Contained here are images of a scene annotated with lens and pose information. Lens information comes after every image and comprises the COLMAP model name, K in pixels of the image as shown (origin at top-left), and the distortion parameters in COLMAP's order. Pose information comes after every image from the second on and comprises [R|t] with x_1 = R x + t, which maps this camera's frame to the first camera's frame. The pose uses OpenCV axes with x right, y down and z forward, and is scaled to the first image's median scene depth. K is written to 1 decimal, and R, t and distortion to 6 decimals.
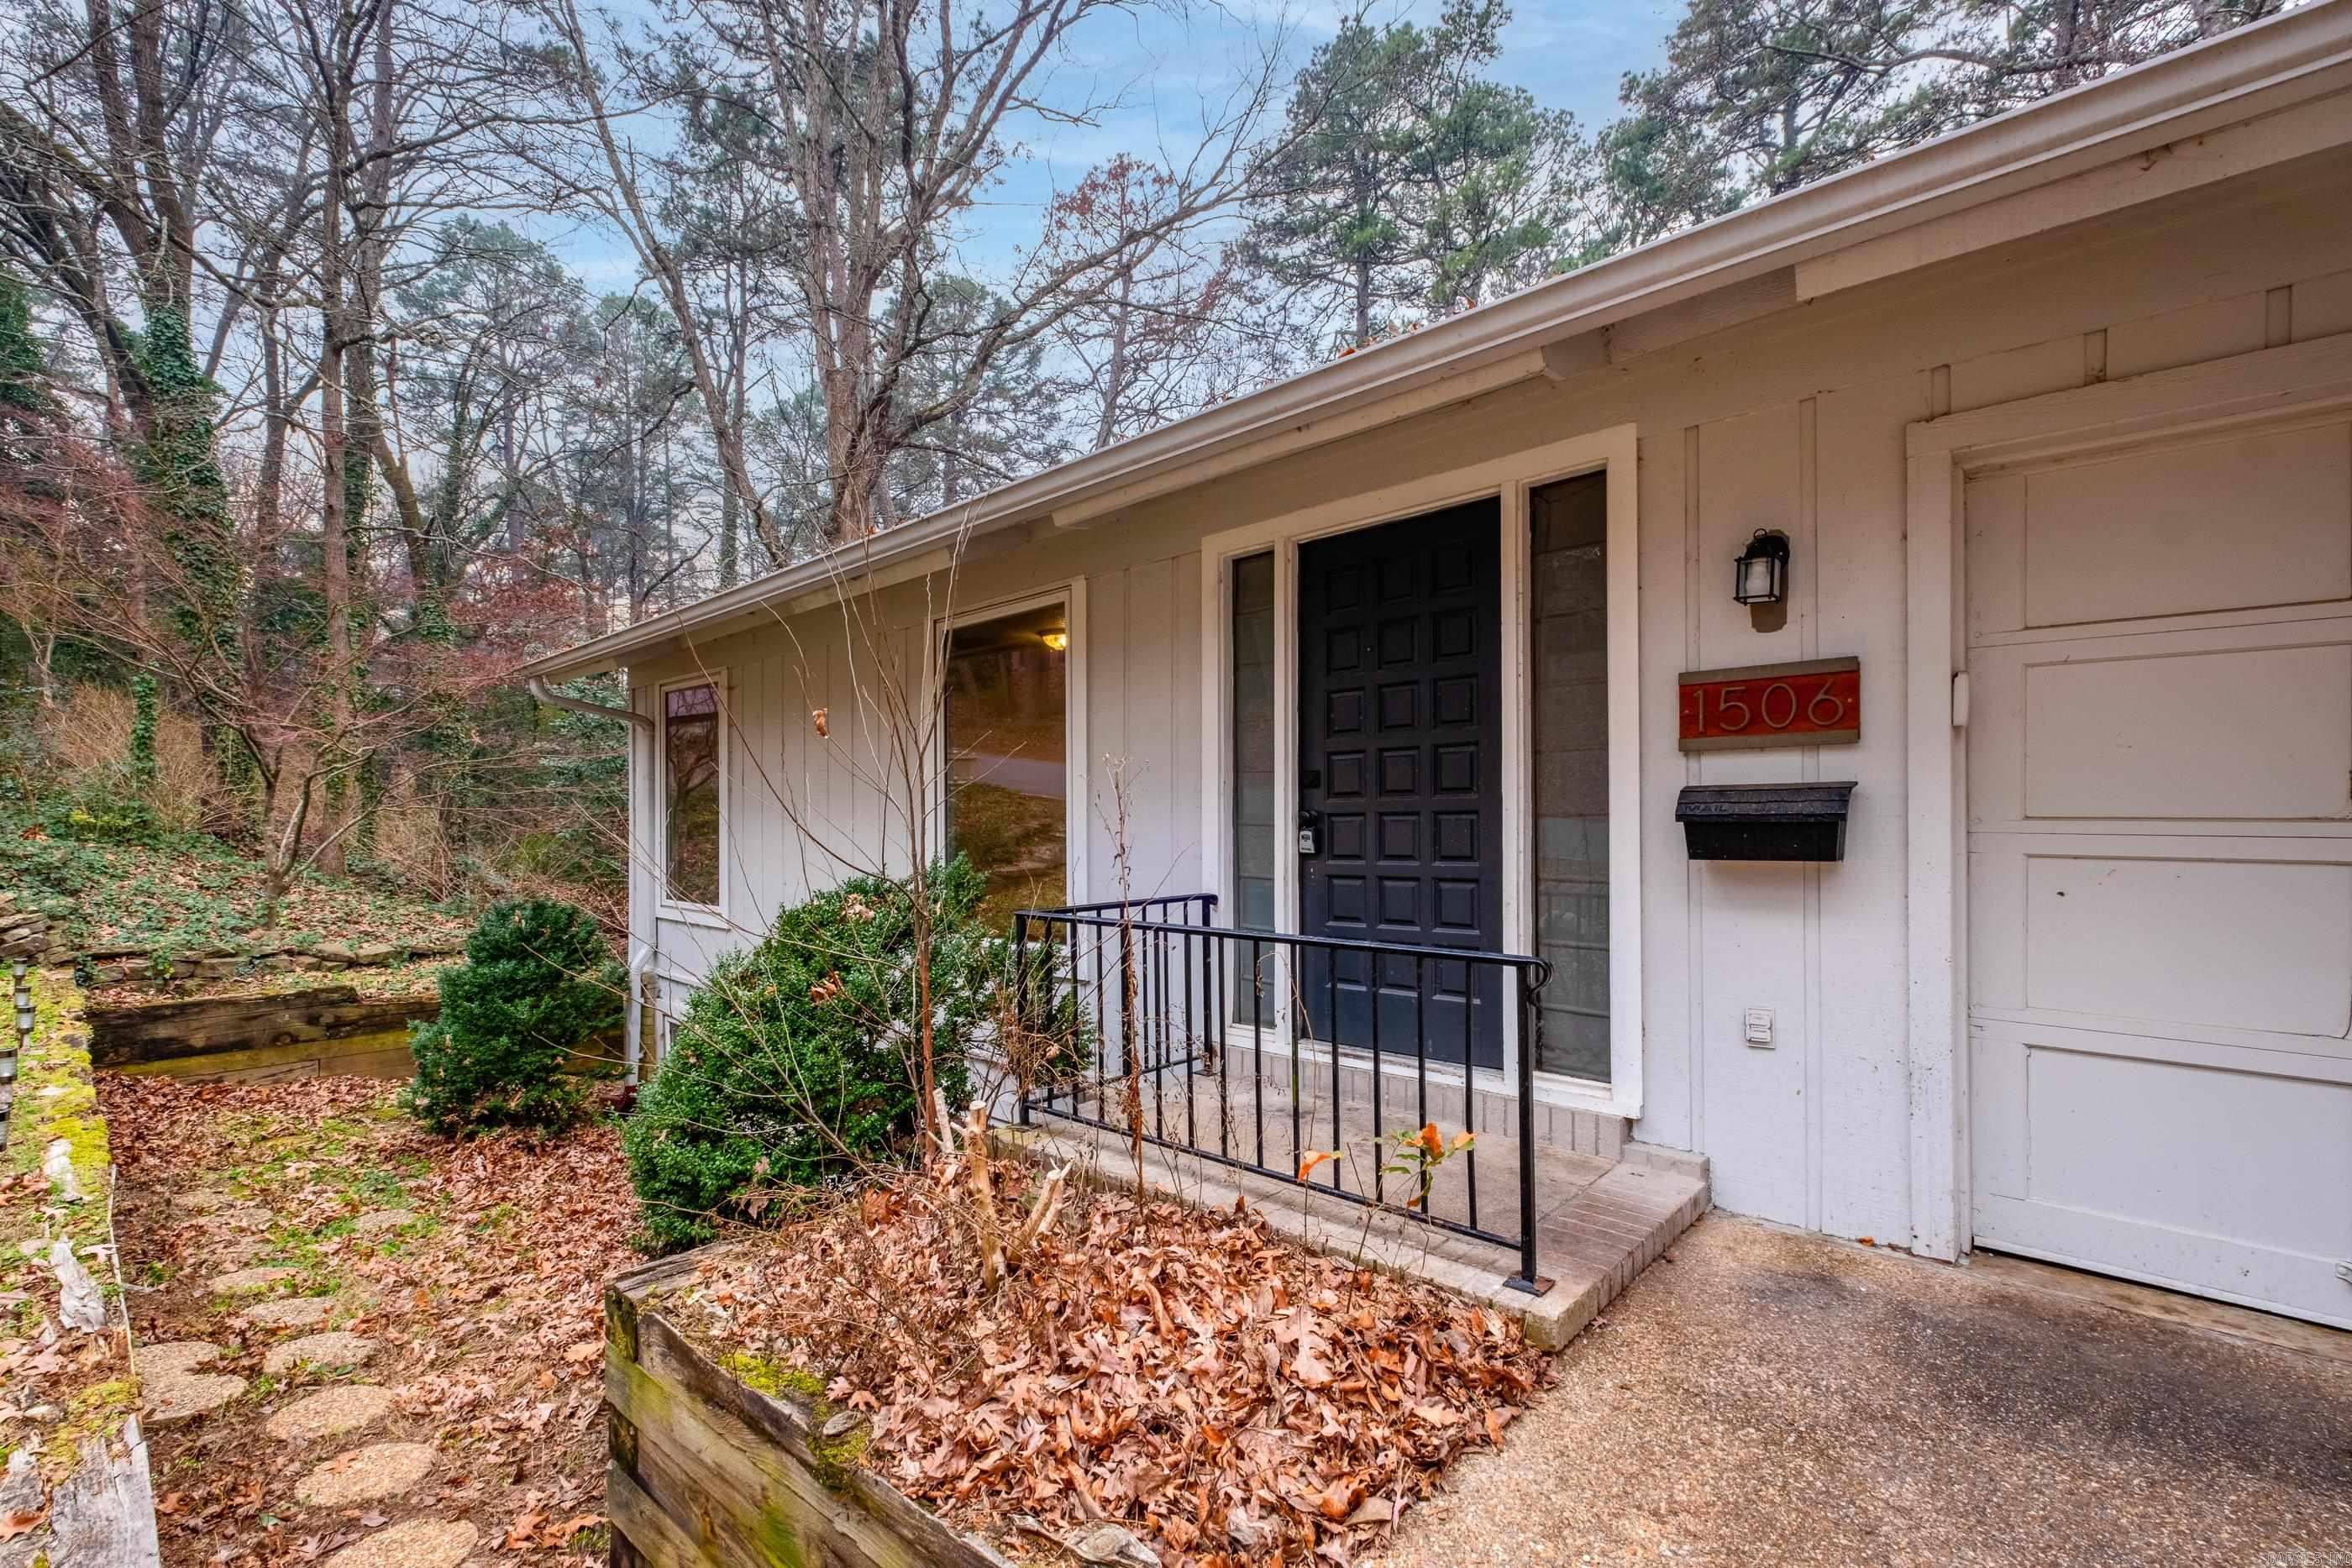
lens RADIAL K [[1016.5, 0, 1178.6], [0, 1016.5, 822.2], [0, 0, 1]] dist [-0.000707, -0.001145]
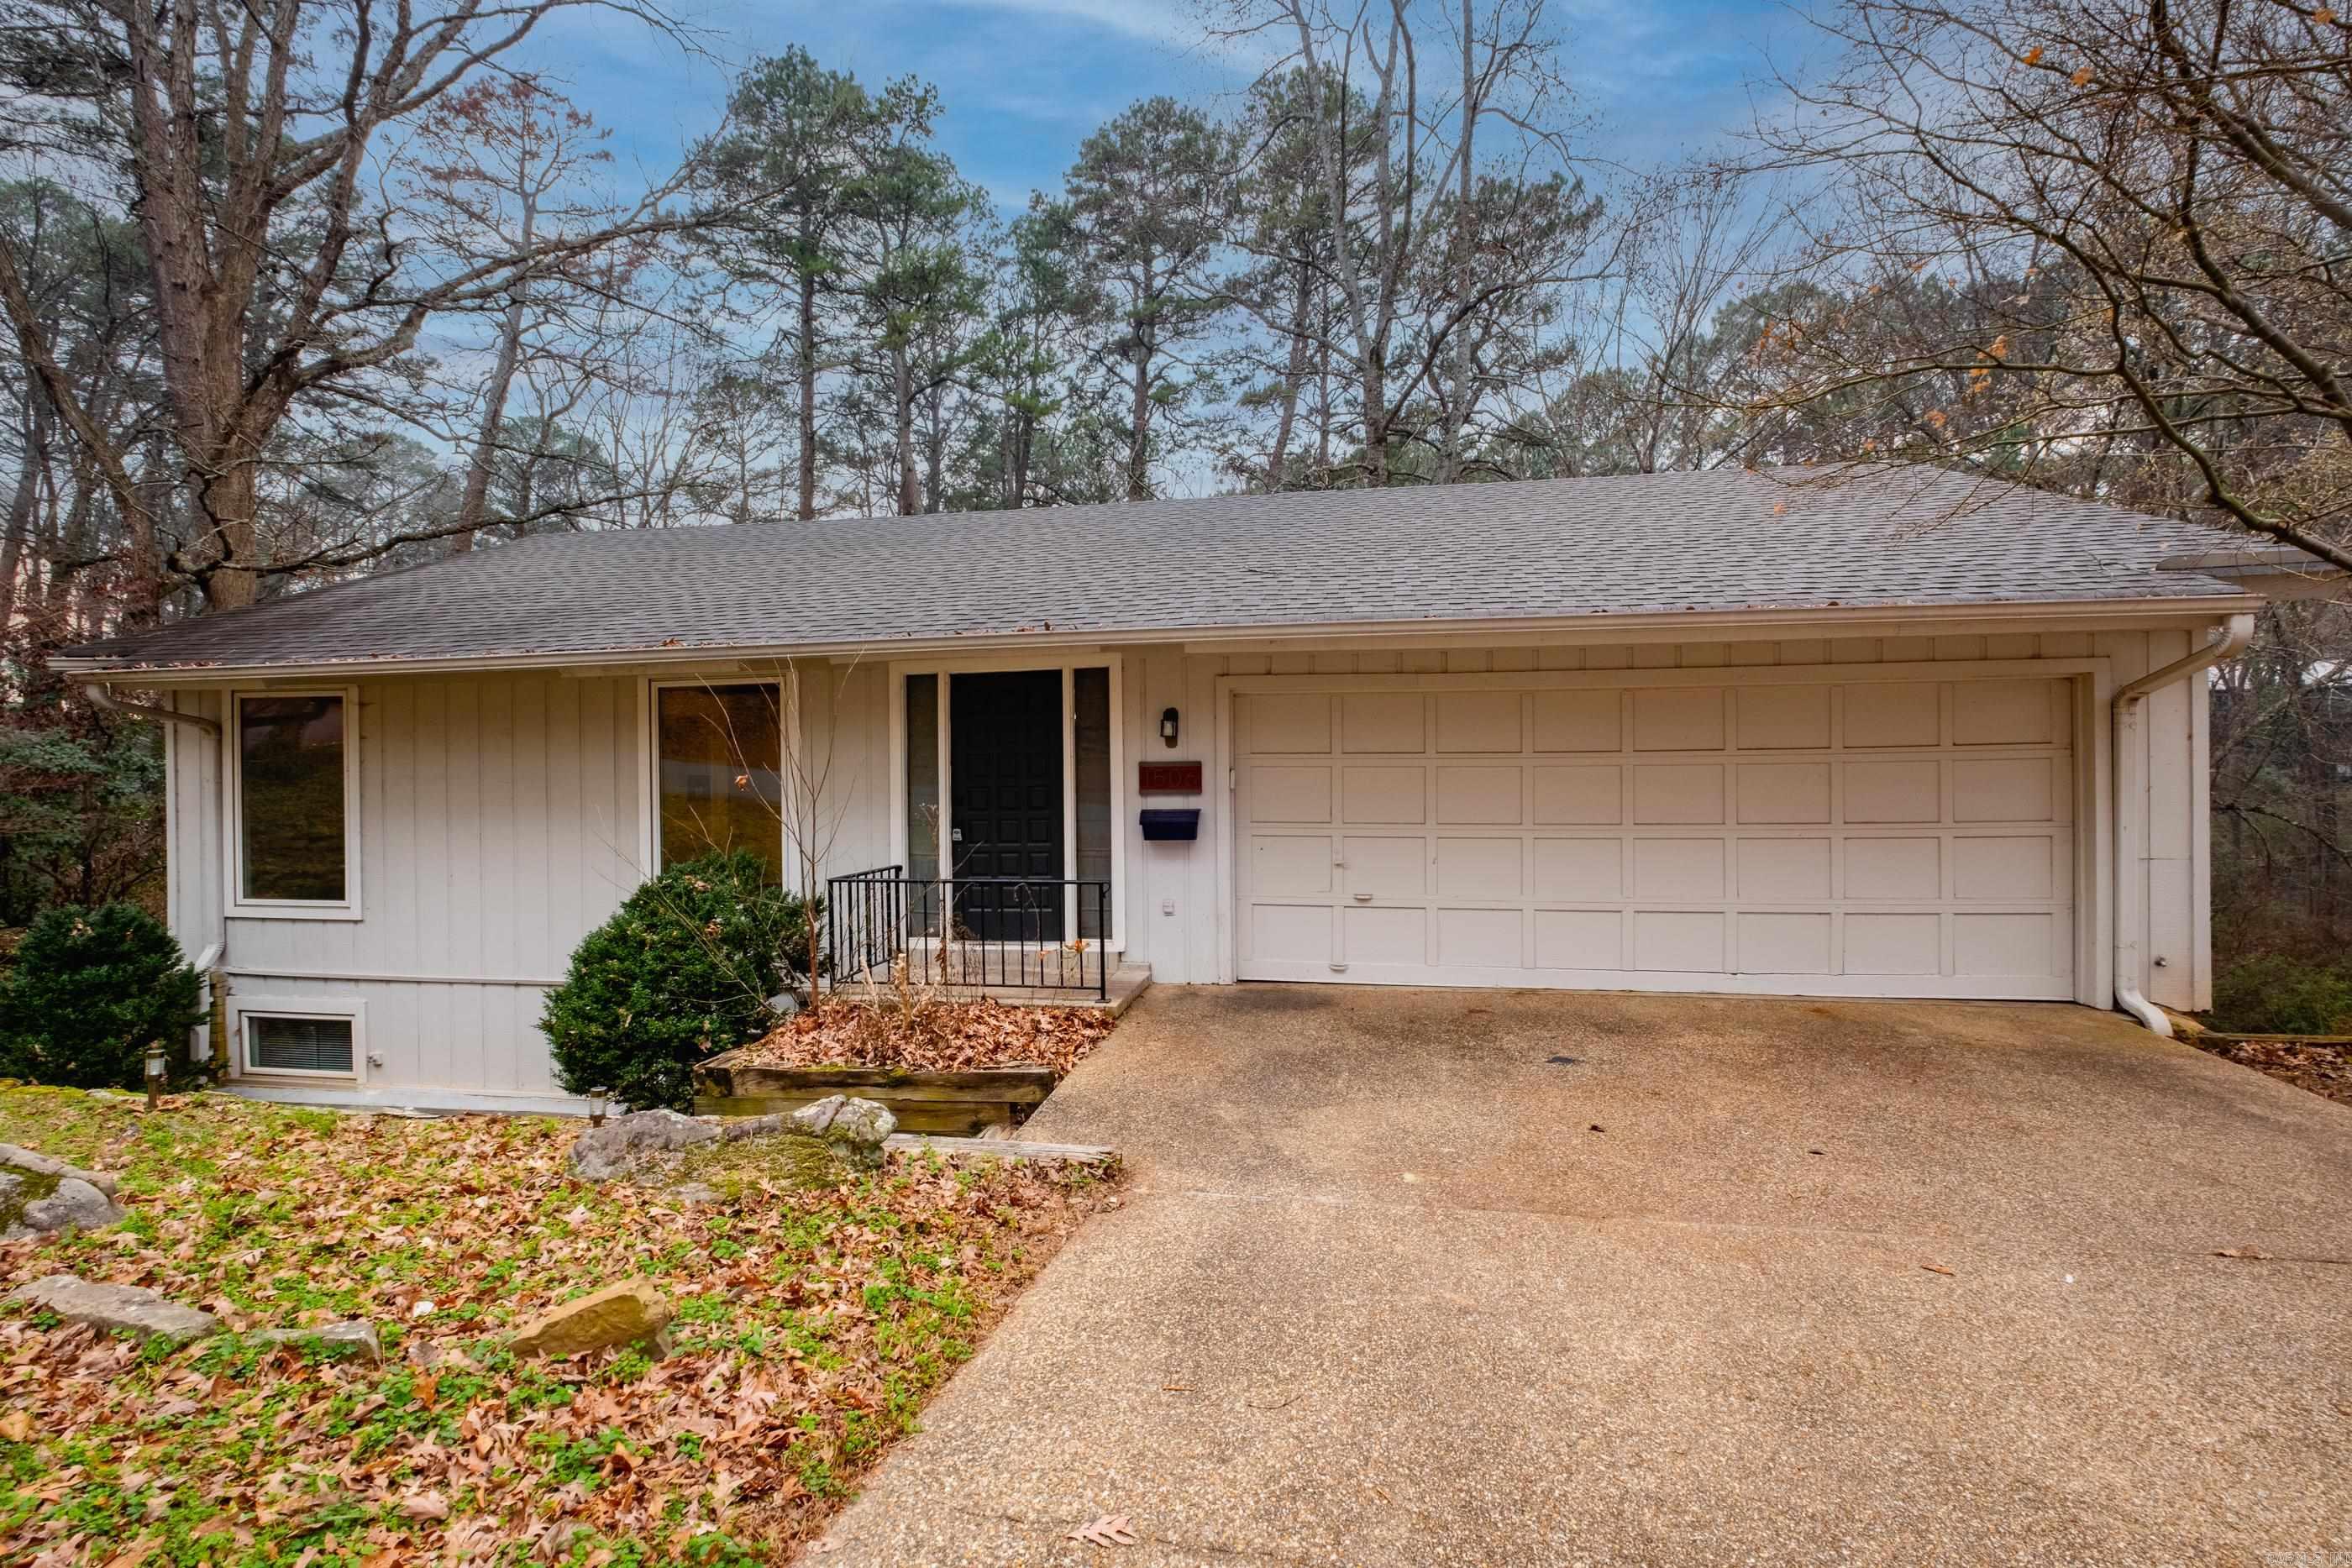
lens RADIAL K [[1016.5, 0, 1175.7], [0, 1016.5, 785.6], [0, 0, 1]] dist [-0.000707, -0.001145]
pose [[0.839188, -0.004751, 0.543821, -0.720782], [0.005300, 0.999986, 0.000558, -0.091603], [-0.543816, 0.002413, 0.839201, -1.033429]]
